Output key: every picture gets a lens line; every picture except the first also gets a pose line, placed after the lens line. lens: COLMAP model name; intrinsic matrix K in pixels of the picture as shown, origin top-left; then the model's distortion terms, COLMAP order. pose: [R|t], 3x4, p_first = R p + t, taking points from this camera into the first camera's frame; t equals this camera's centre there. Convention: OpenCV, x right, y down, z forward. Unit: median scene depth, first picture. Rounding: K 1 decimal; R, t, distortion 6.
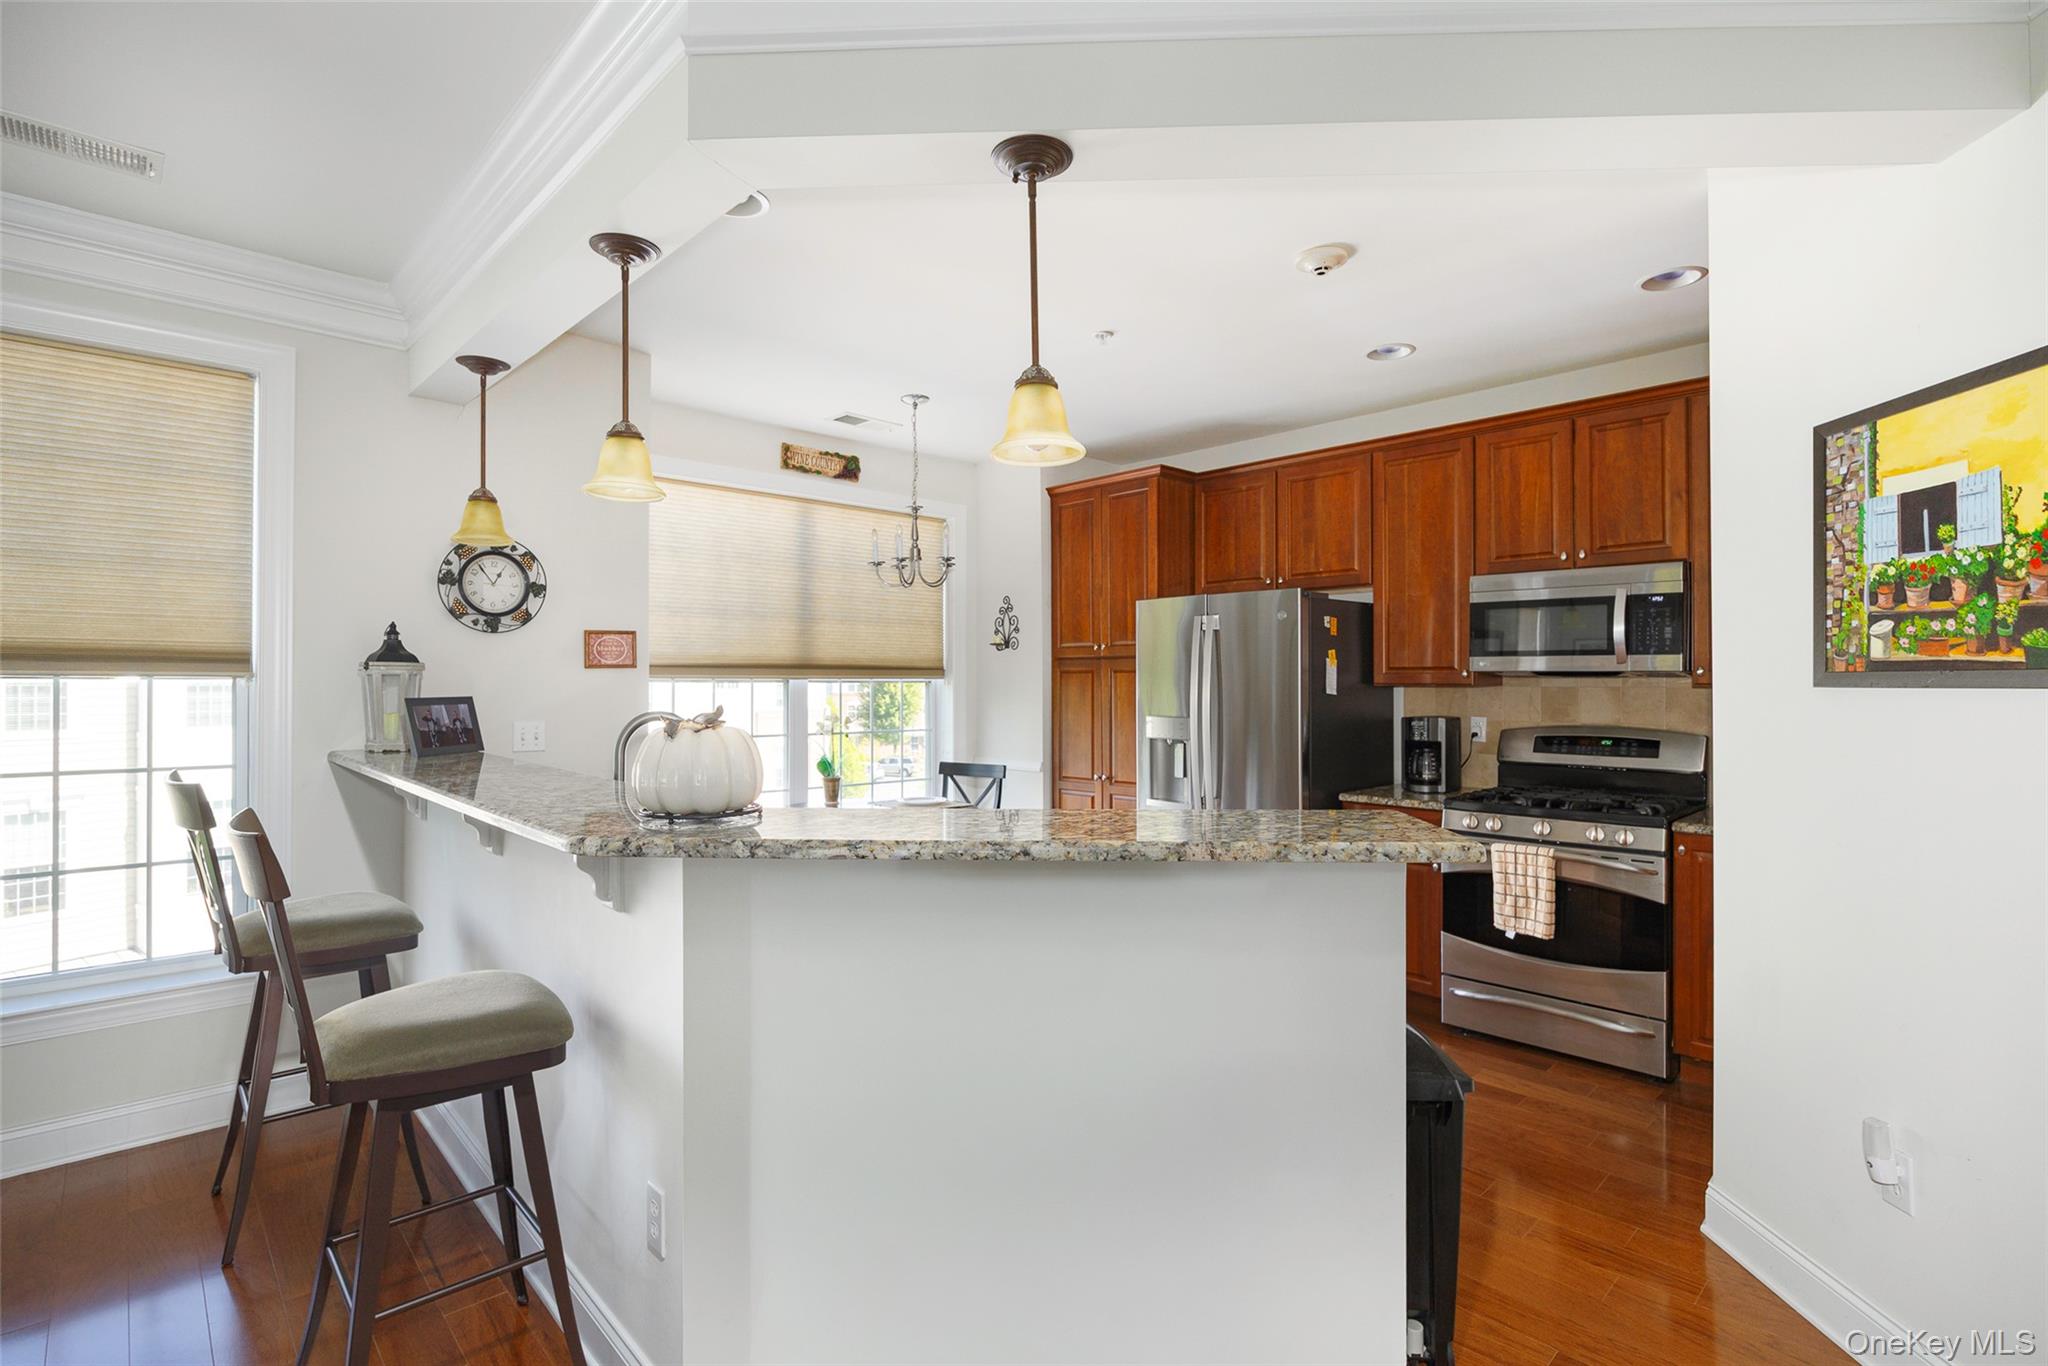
lens RADIAL K [[985.5, 0, 1022.2], [0, 985.5, 676.2], [0, 0, 1]] dist [0.000036, 0.000052]
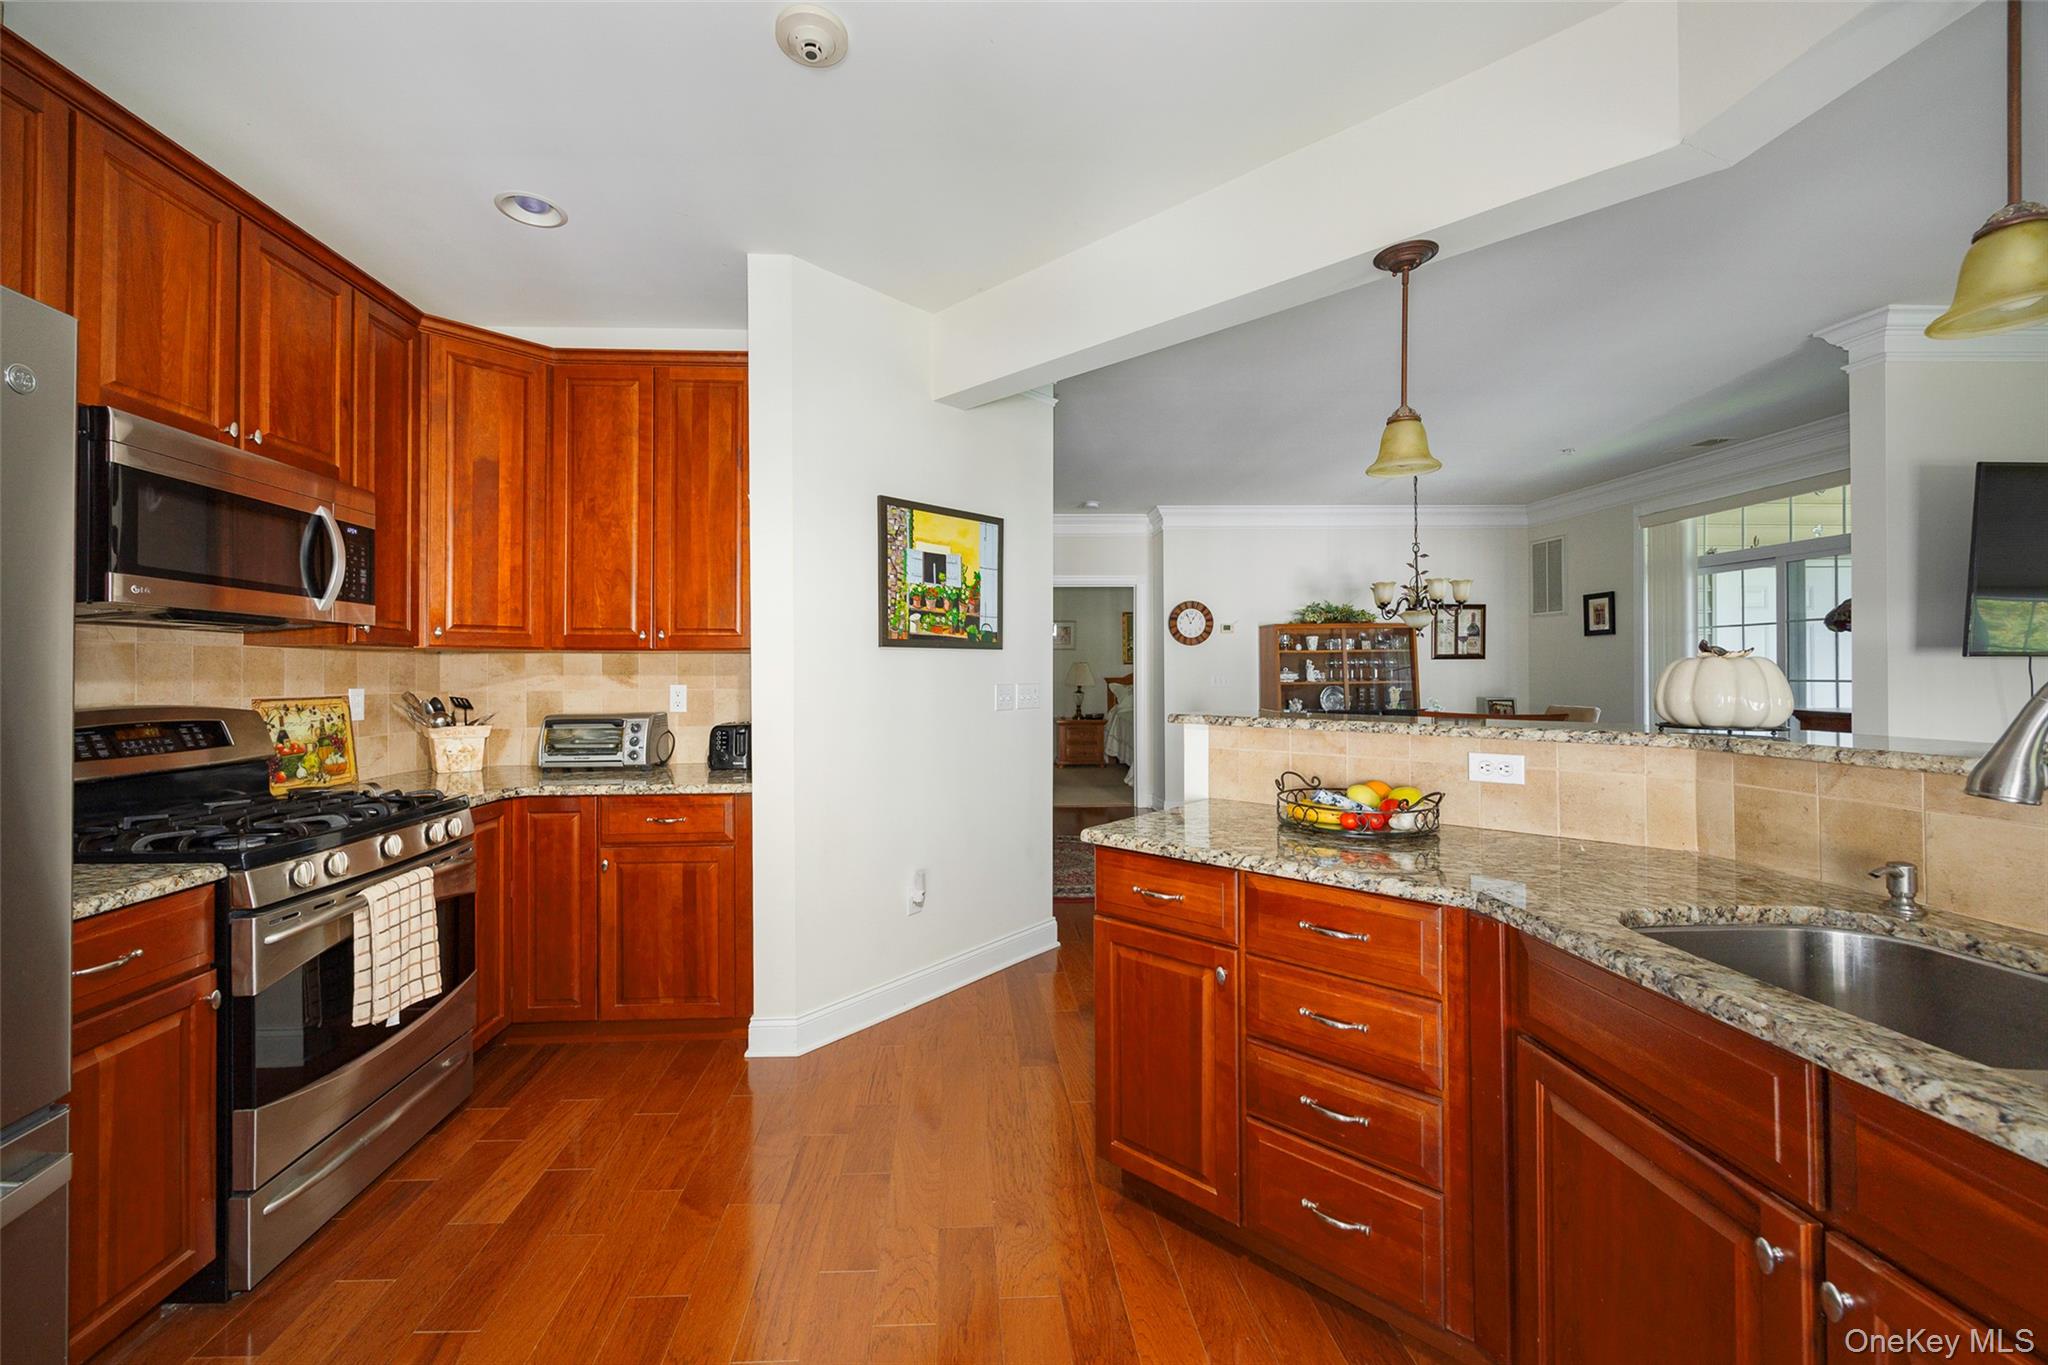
lens RADIAL K [[804.3, 0, 1017.7], [0, 804.3, 672.4], [0, 0, 1]] dist [0.002227, 0.000183]
pose [[-0.768315, 0.005879, 0.640045, -0.301763], [0.003132, 0.999980, -0.005426, 0.069869], [-0.640064, -0.002164, -0.768318, 2.129062]]
